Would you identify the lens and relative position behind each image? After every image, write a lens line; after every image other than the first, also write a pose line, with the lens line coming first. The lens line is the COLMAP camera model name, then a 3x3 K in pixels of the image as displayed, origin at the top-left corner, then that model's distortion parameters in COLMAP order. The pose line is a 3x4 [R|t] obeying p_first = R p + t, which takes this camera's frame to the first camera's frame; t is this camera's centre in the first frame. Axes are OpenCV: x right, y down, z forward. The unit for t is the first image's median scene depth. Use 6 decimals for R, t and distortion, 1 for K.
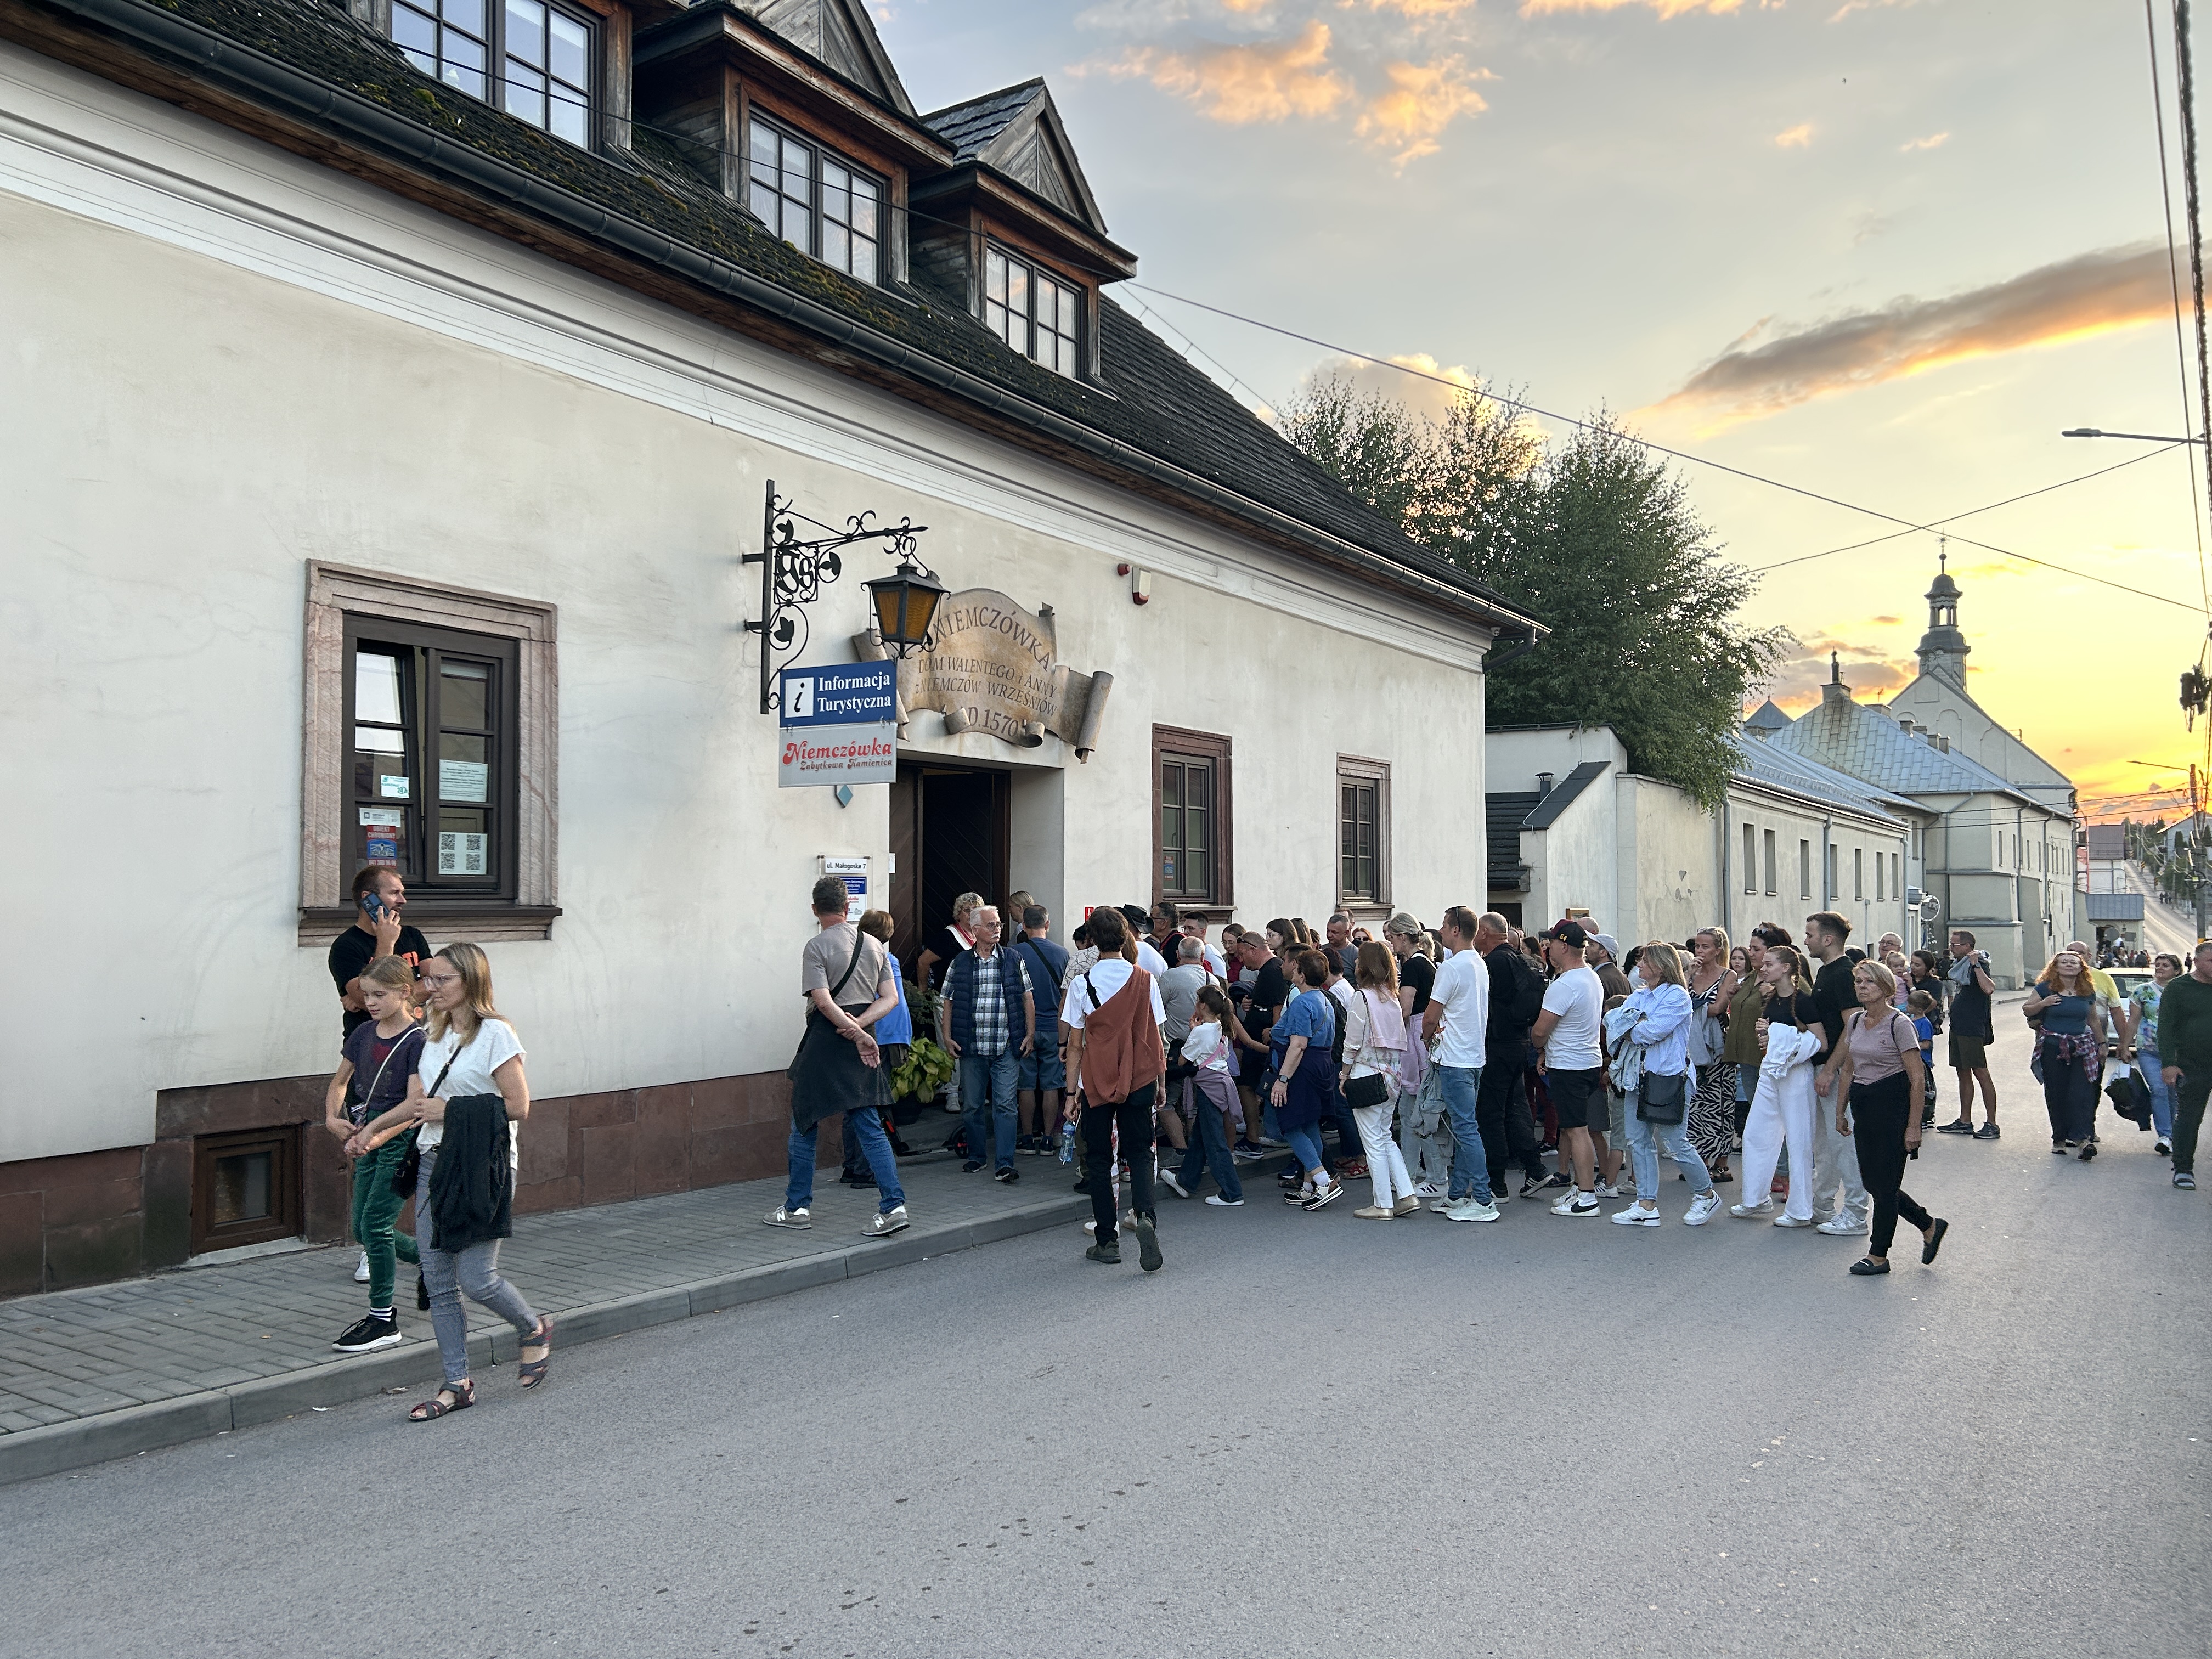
lens RADIAL K [[1694.1, 0, 1070.2], [0, 1694.1, 847.2], [0, 0, 1]] dist [0.054755, -0.060106]
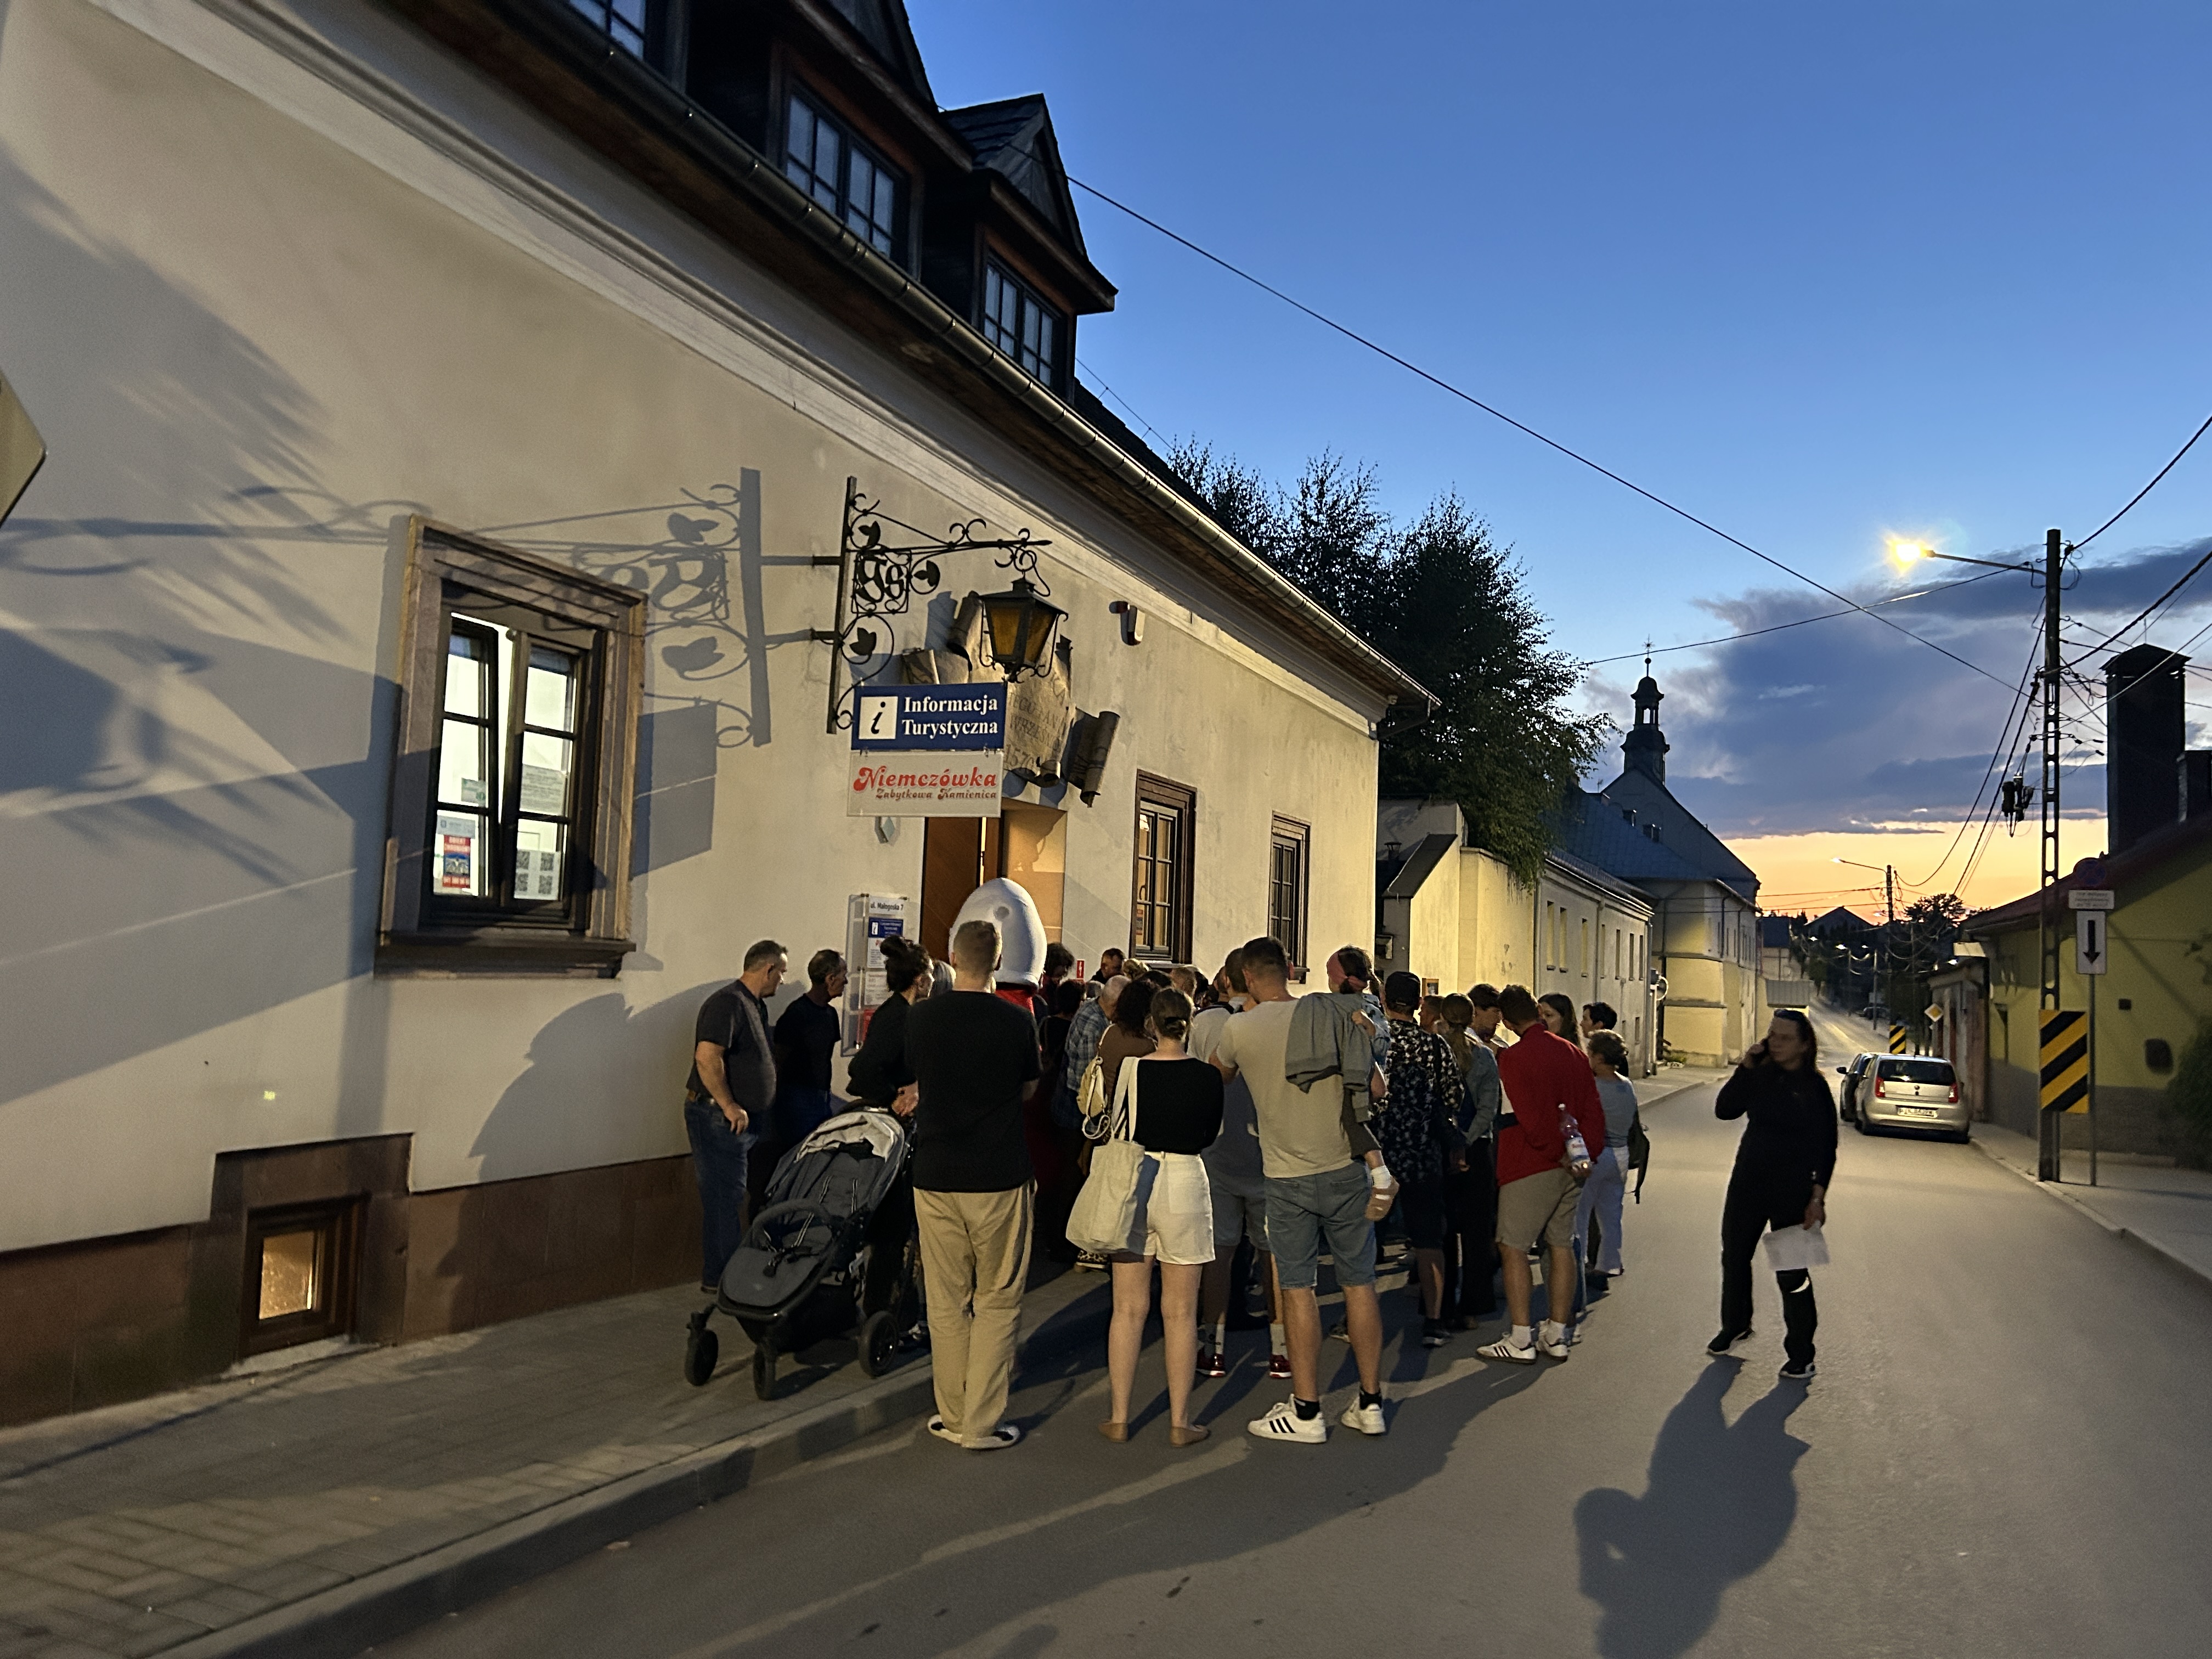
lens RADIAL K [[1694.1, 0, 1087.4], [0, 1694.1, 819.6], [0, 0, 1]] dist [0.054755, -0.060106]
pose [[0.982971, 0.054723, 0.175426, -0.171545], [-0.046597, 0.997656, -0.050114, 0.004535], [-0.177757, 0.041087, 0.983216, 0.082055]]
